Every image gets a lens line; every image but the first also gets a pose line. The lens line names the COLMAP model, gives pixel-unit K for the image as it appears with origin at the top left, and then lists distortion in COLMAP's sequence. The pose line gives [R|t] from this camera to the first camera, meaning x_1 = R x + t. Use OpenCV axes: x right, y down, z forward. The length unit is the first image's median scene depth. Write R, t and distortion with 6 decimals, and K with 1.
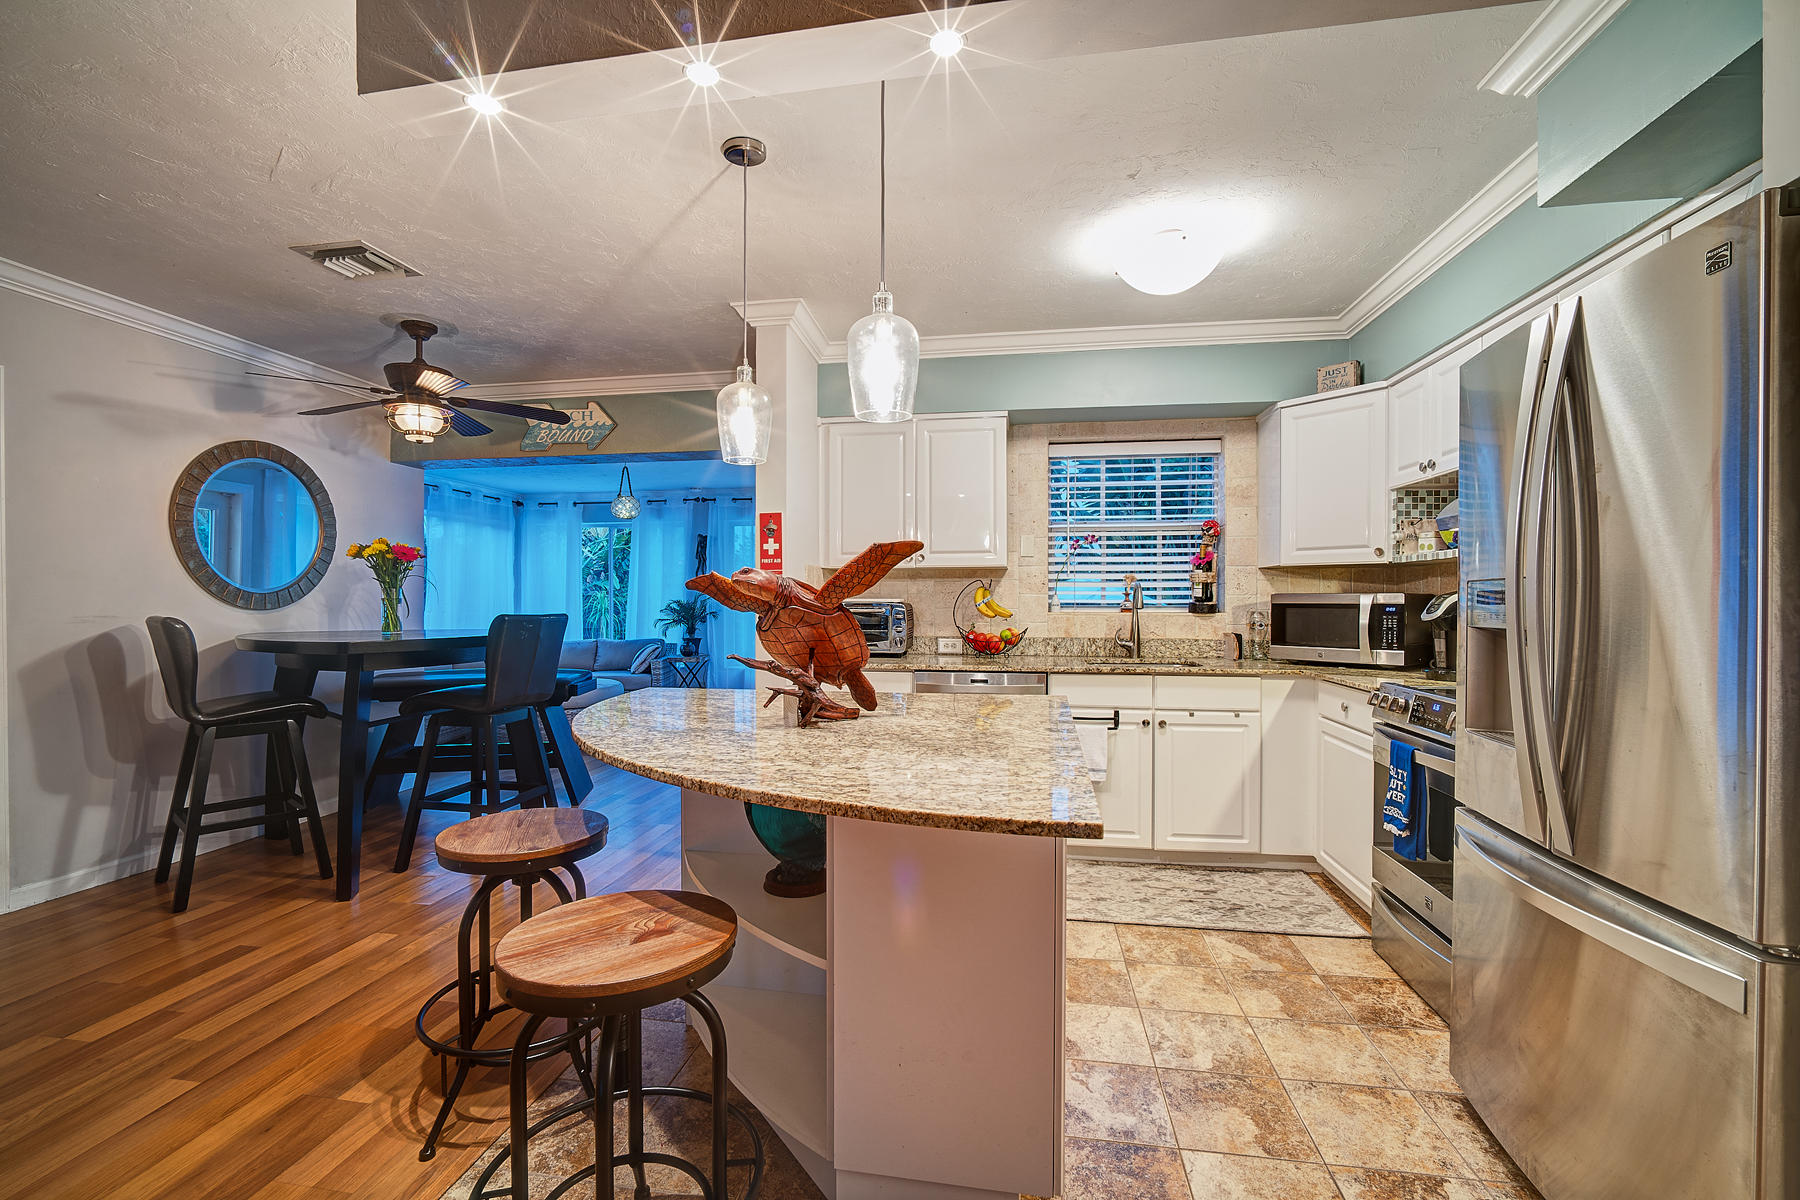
lens RADIAL K [[769.3, 0, 898.1], [0, 769.3, 600.0], [0, 0, 1]] dist [-0.017466, 0.001690]
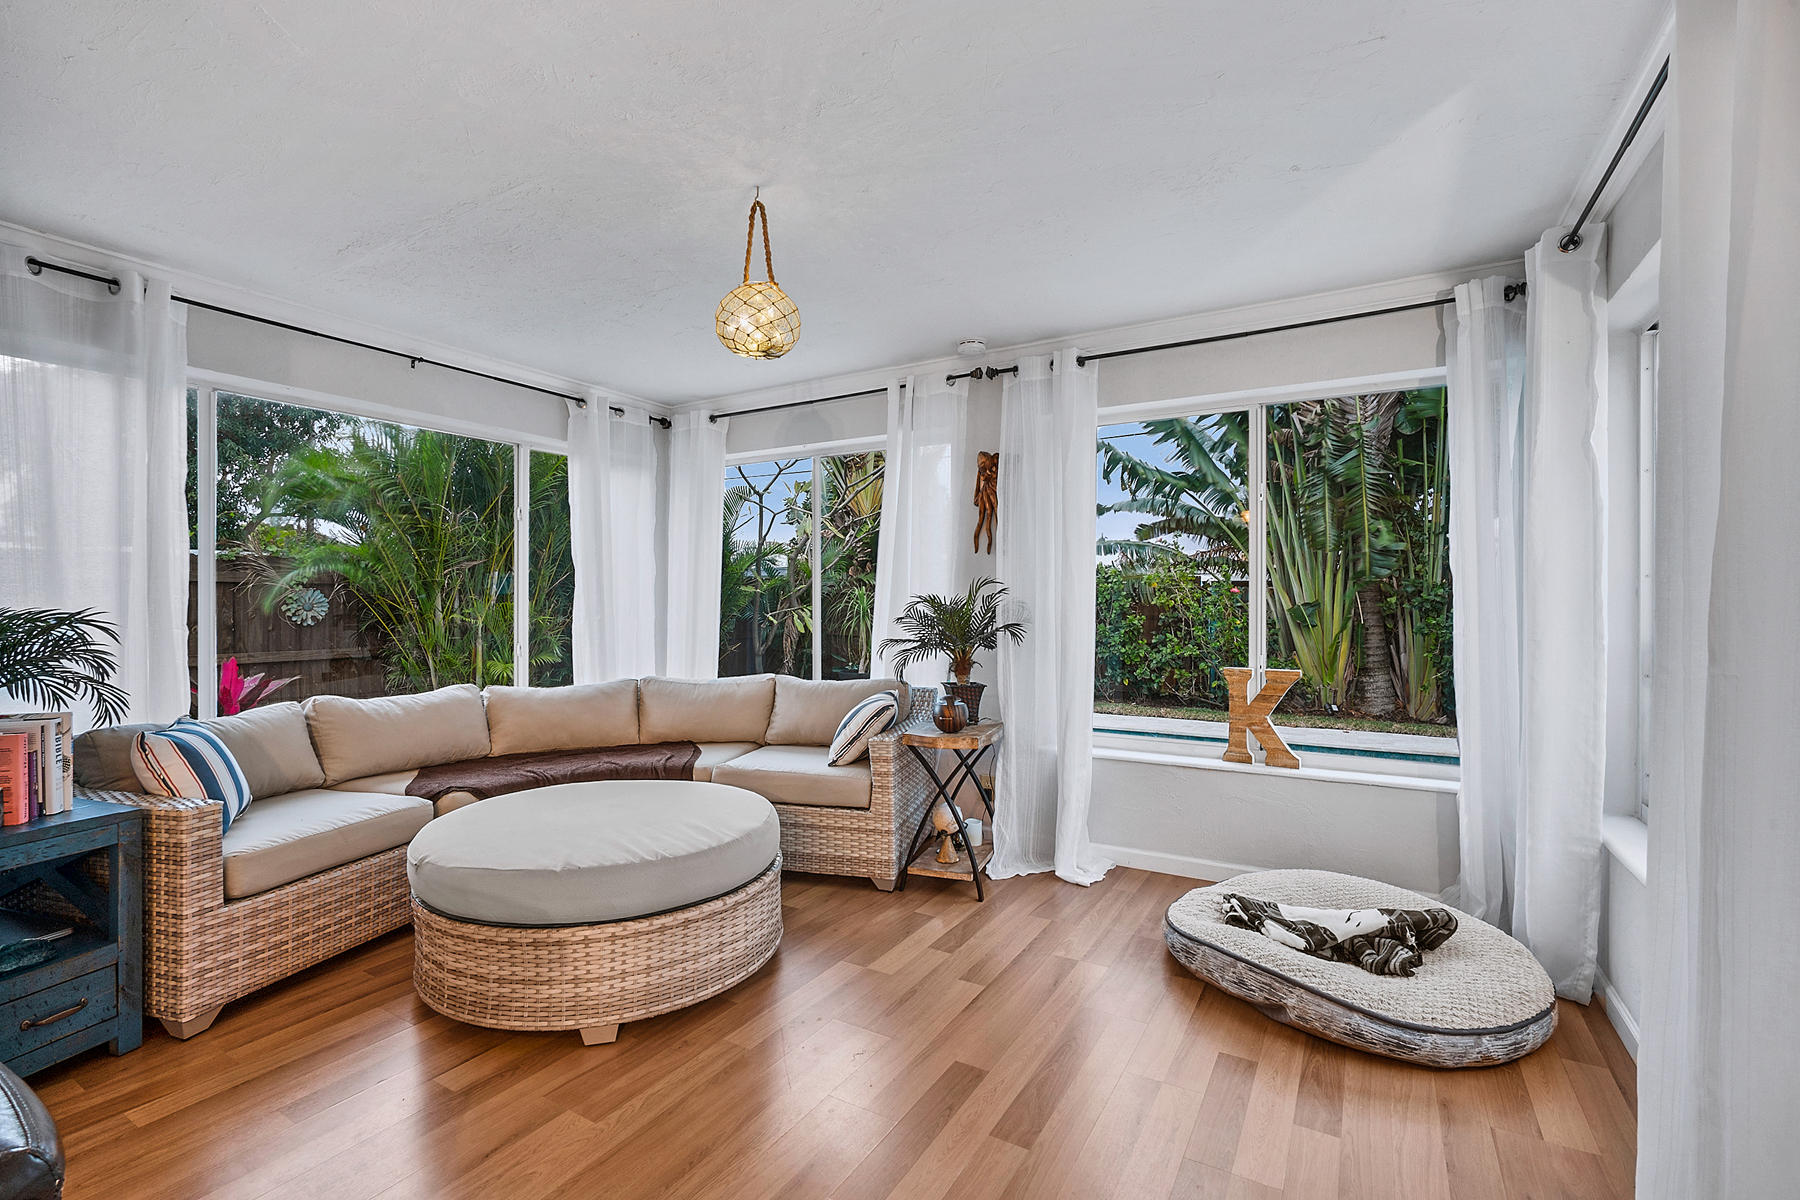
lens RADIAL K [[769.3, 0, 901.9], [0, 769.3, 604.9], [0, 0, 1]] dist [-0.017466, 0.001690]
pose [[0.929094, -0.000655, -0.369844, -0.140930], [0.003008, 0.999979, 0.005787, 0.002870], [0.369832, -0.006489, 0.929076, 0.585479]]
